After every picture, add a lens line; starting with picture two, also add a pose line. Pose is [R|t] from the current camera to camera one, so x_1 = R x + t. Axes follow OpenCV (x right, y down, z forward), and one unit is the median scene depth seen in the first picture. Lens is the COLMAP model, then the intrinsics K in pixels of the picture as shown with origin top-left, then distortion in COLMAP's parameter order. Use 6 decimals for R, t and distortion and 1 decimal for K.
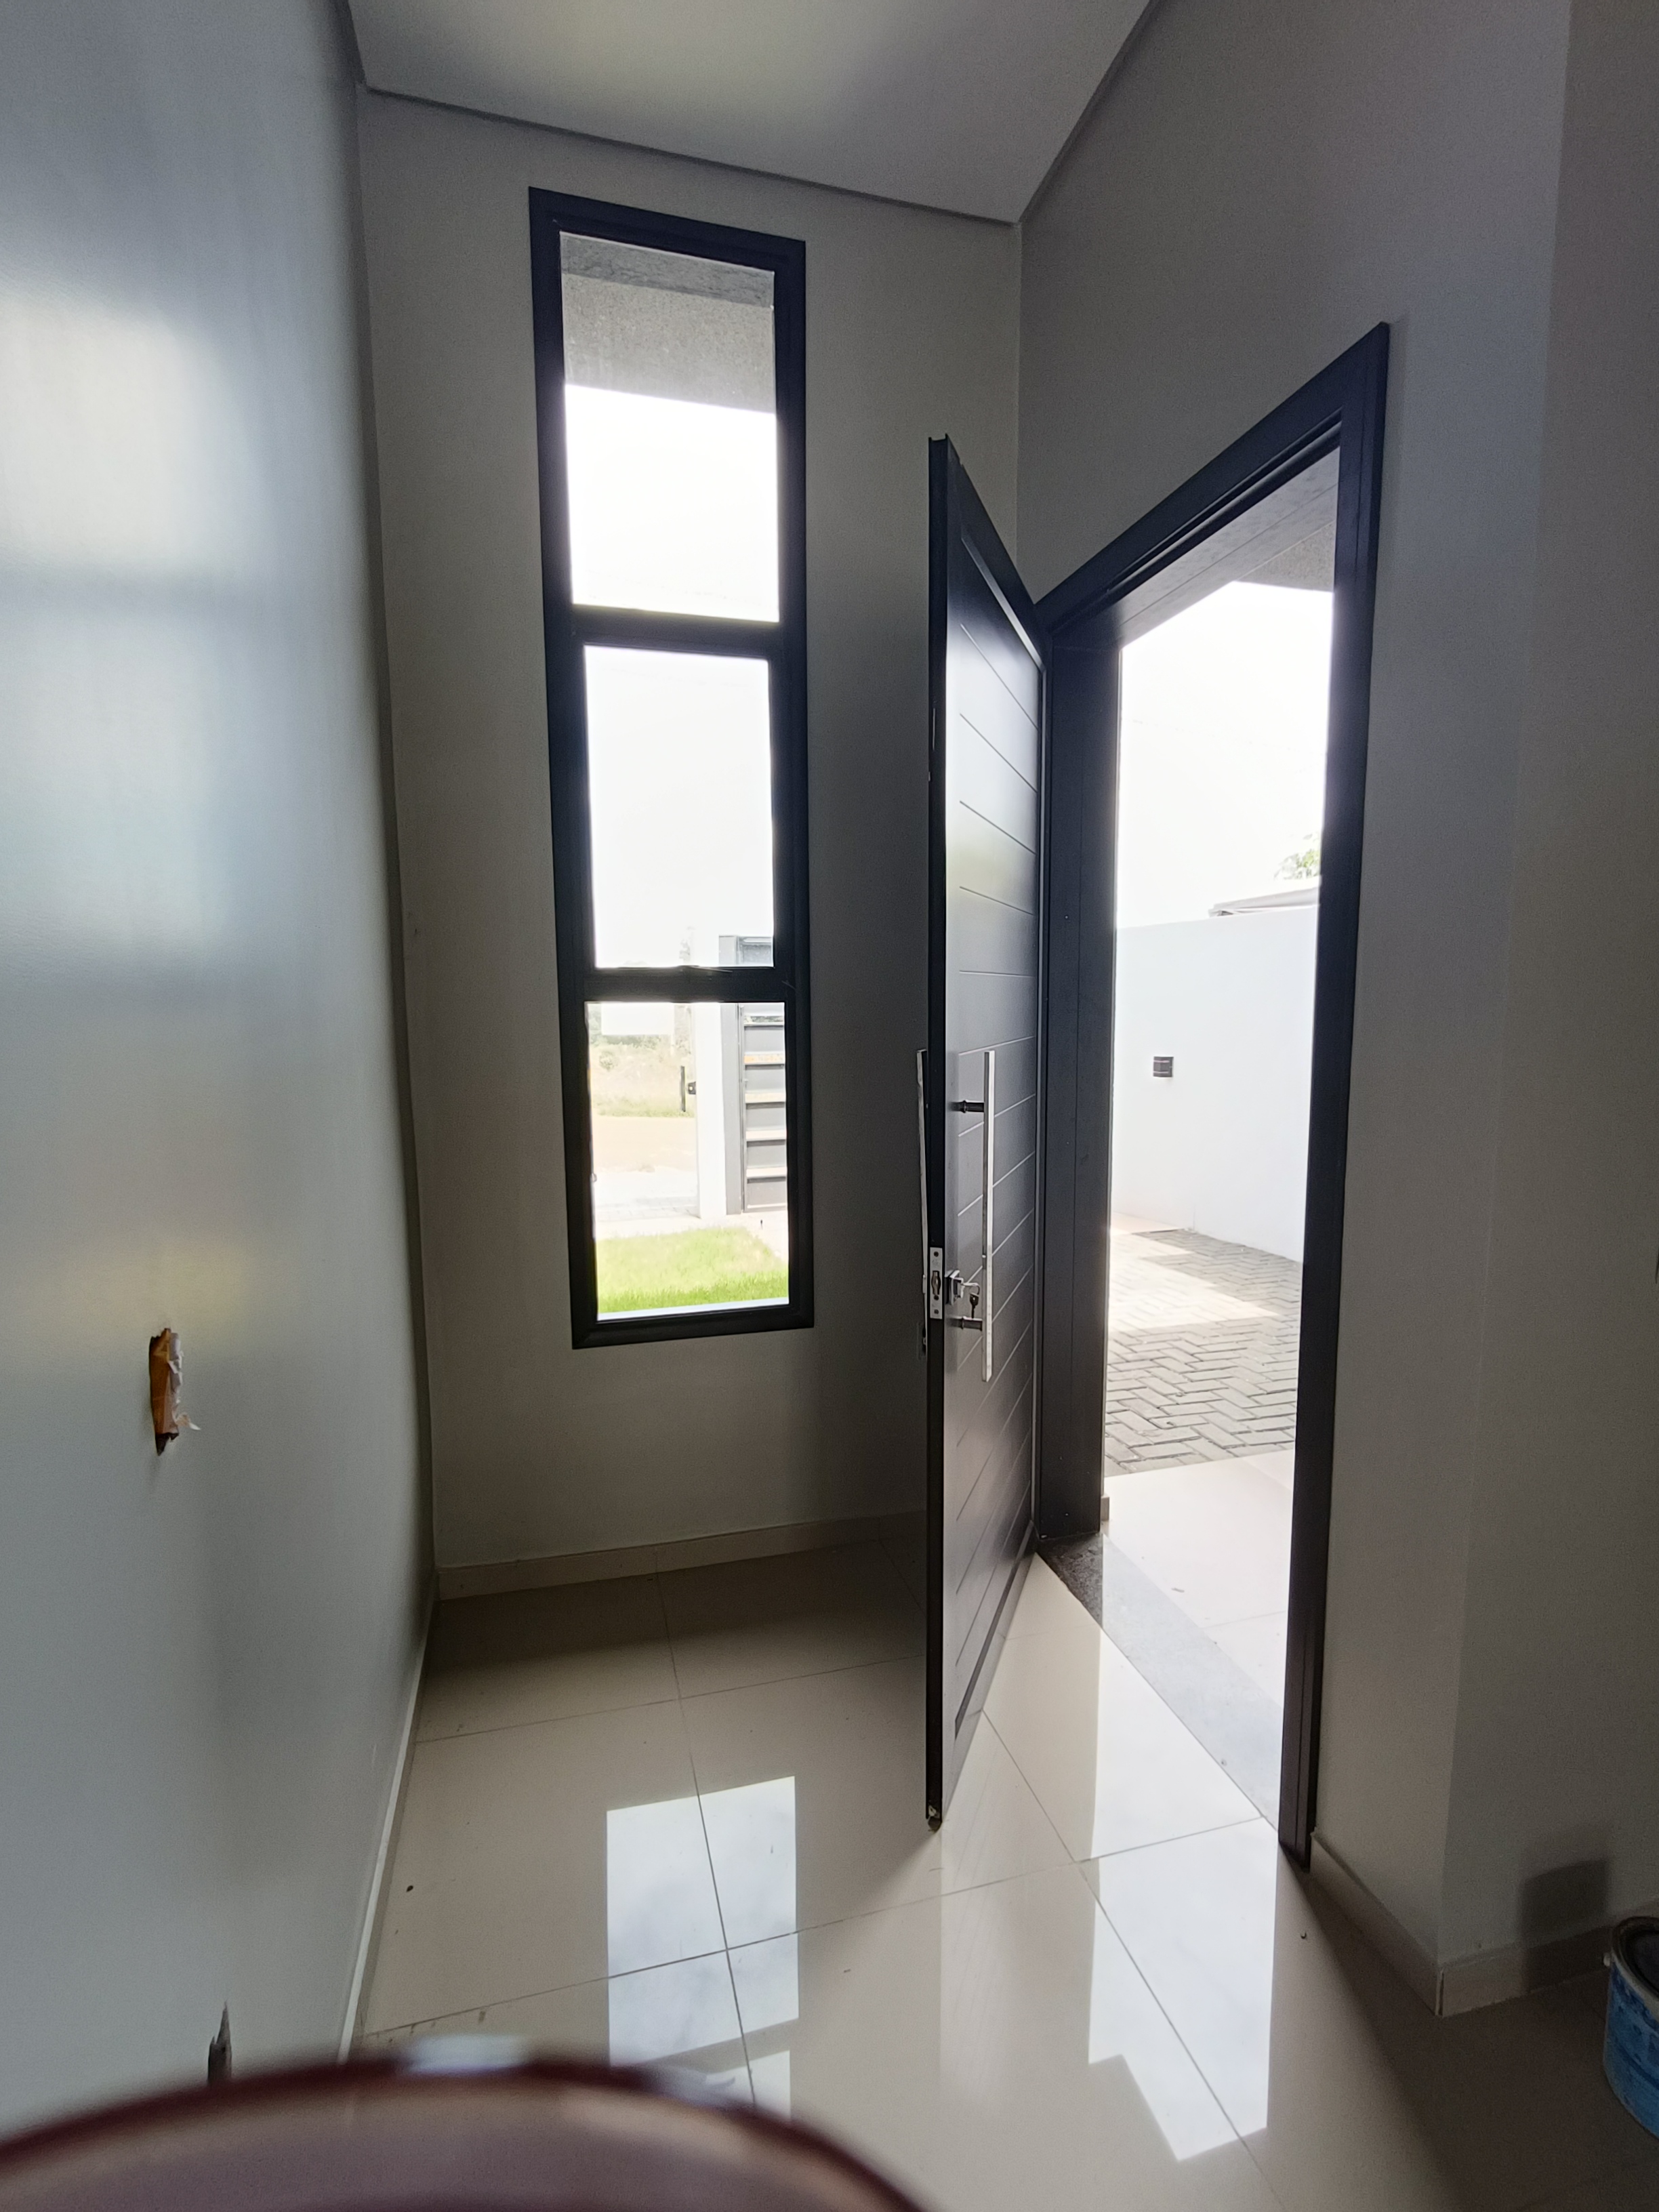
lens RADIAL K [[1033.6, 0, 835.7], [0, 1033.6, 1098.8], [0, 0, 1]] dist [-0.009541, 0.004550]
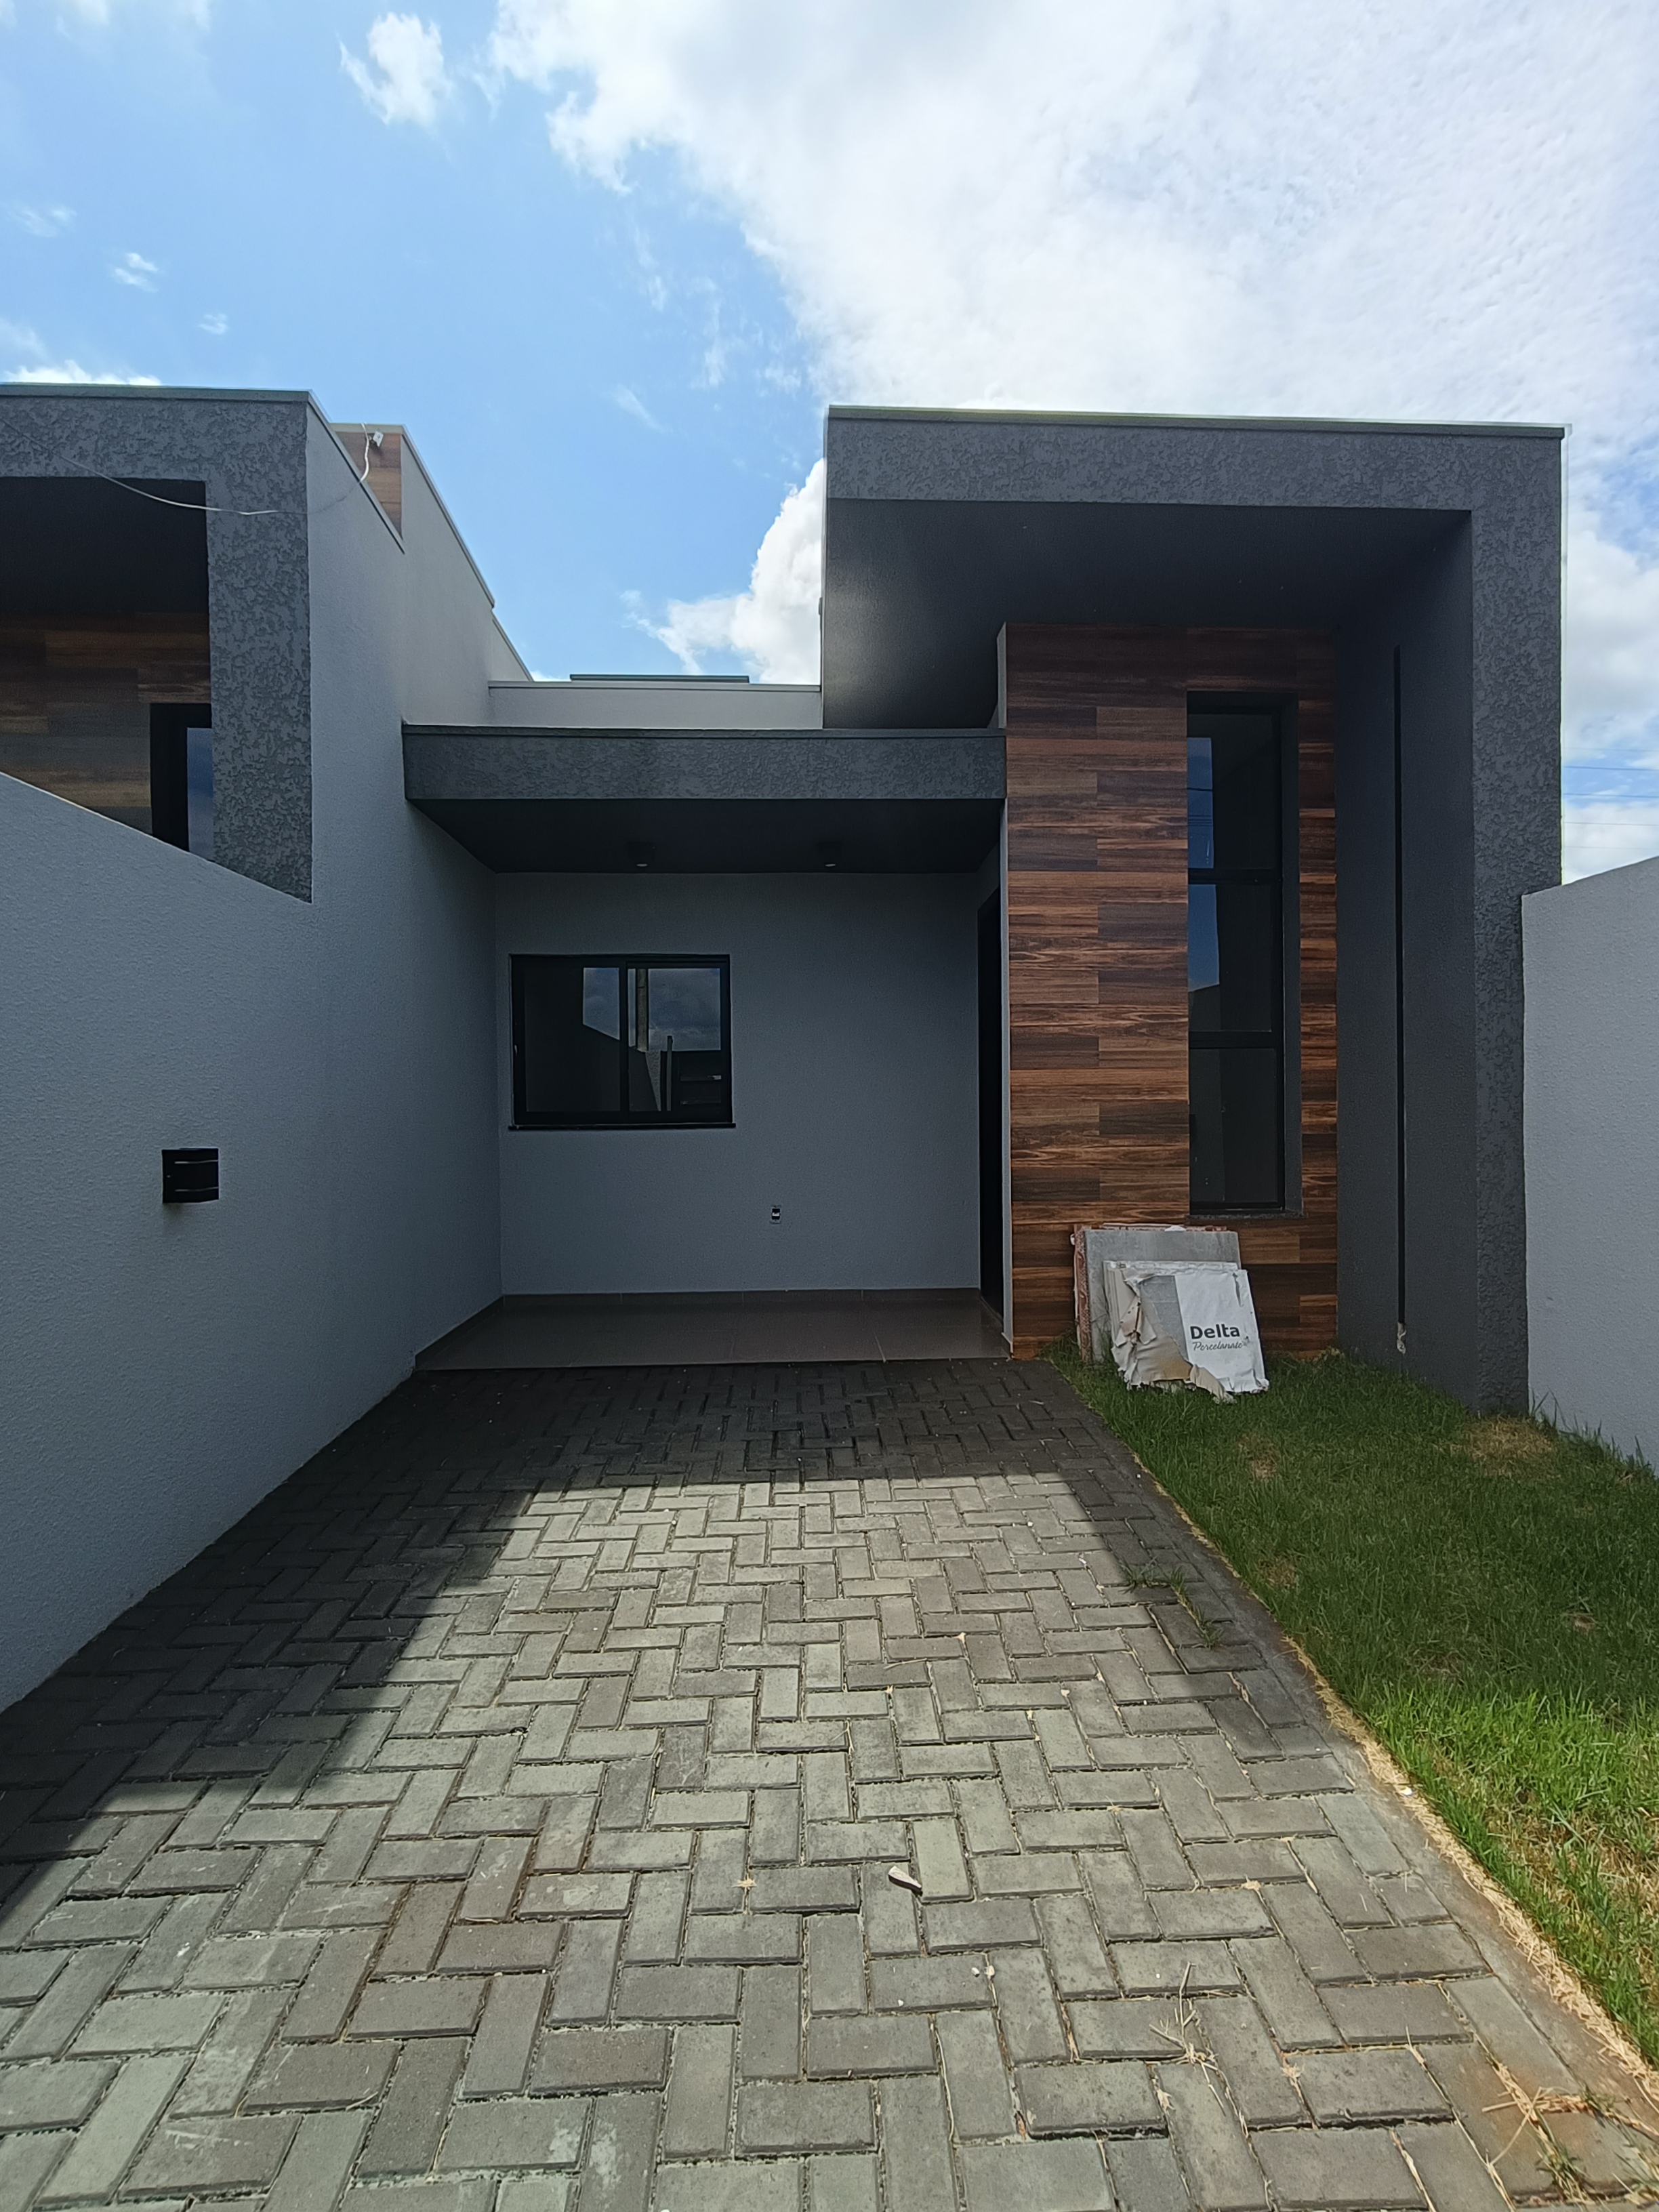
lens RADIAL K [[1044.8, 0, 840.9], [0, 1044.8, 1117.1], [0, 0, 1]] dist [0.000227, 0.000799]
pose [[-0.974921, 0.017314, 0.221875, 0.108461], [0.041363, 0.993695, 0.104206, -0.150148], [-0.218672, 0.110770, -0.969491, 2.333702]]
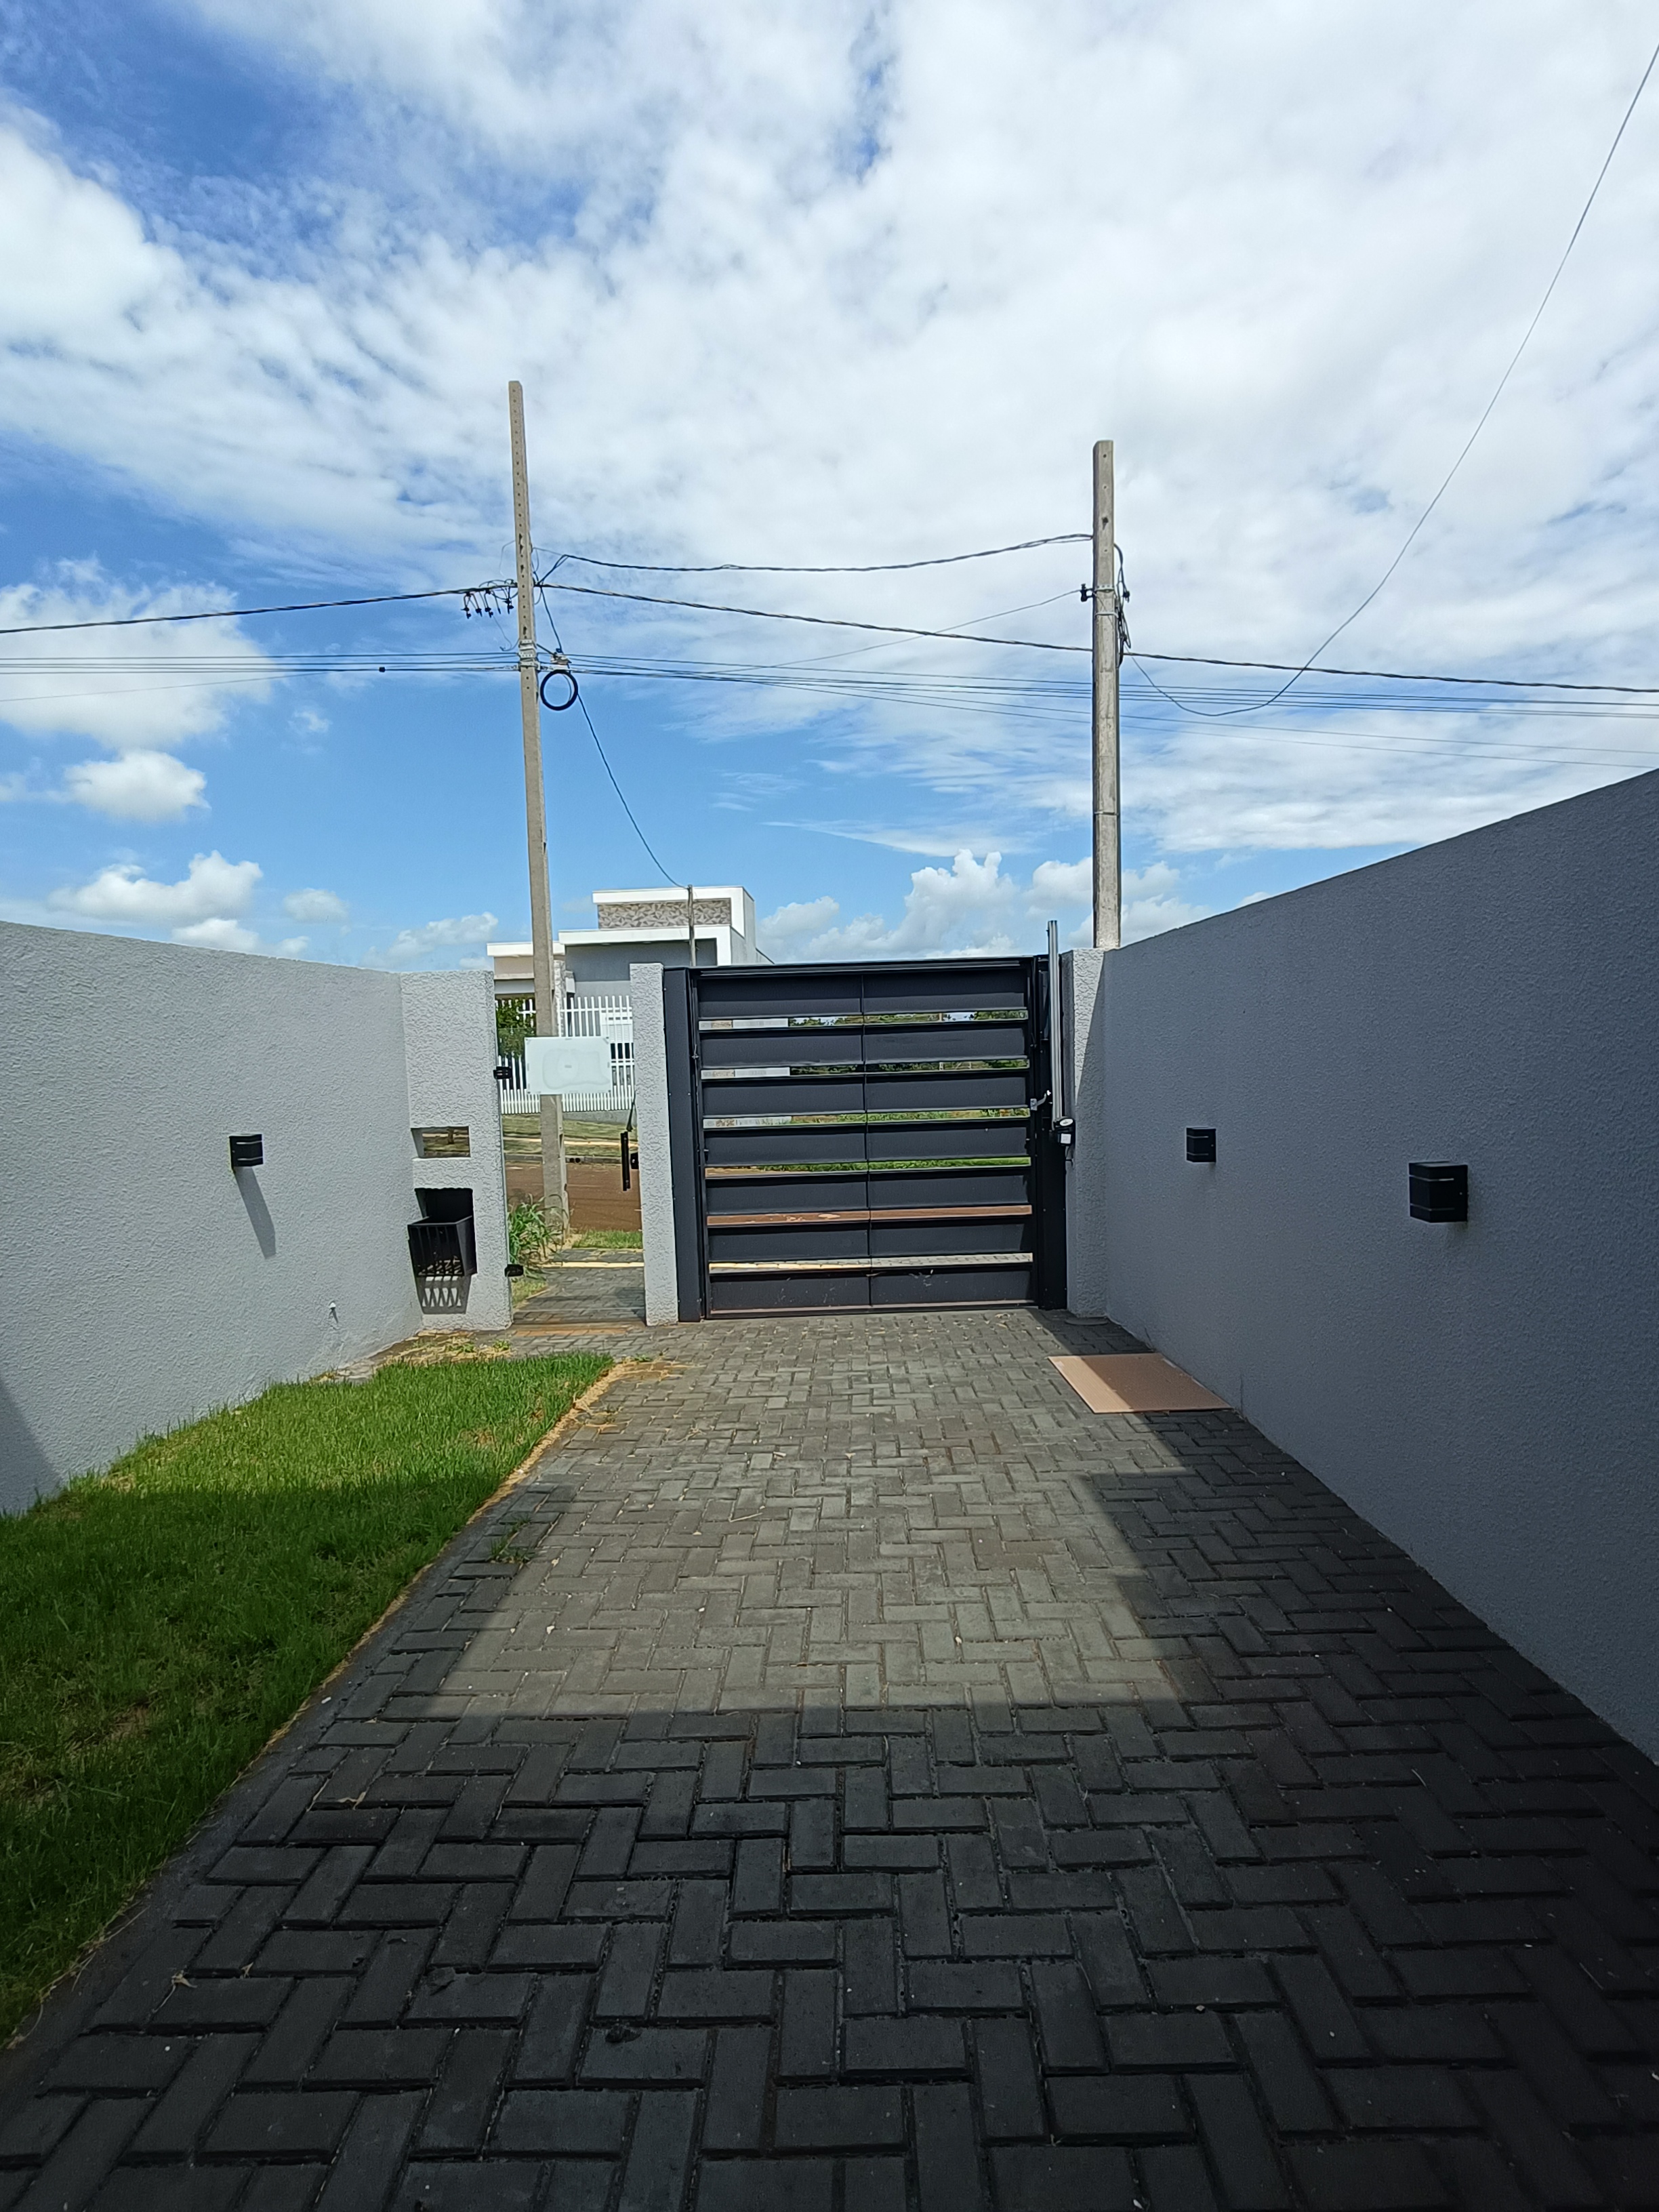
lens RADIAL K [[1044.8, 0, 840.9], [0, 1044.8, 1117.1], [0, 0, 1]] dist [0.000227, 0.000799]
pose [[0.961354, -0.001788, -0.275309, 0.603093], [-0.003569, 0.999814, -0.018956, -0.075235], [0.275292, 0.019206, 0.961169, 0.704100]]
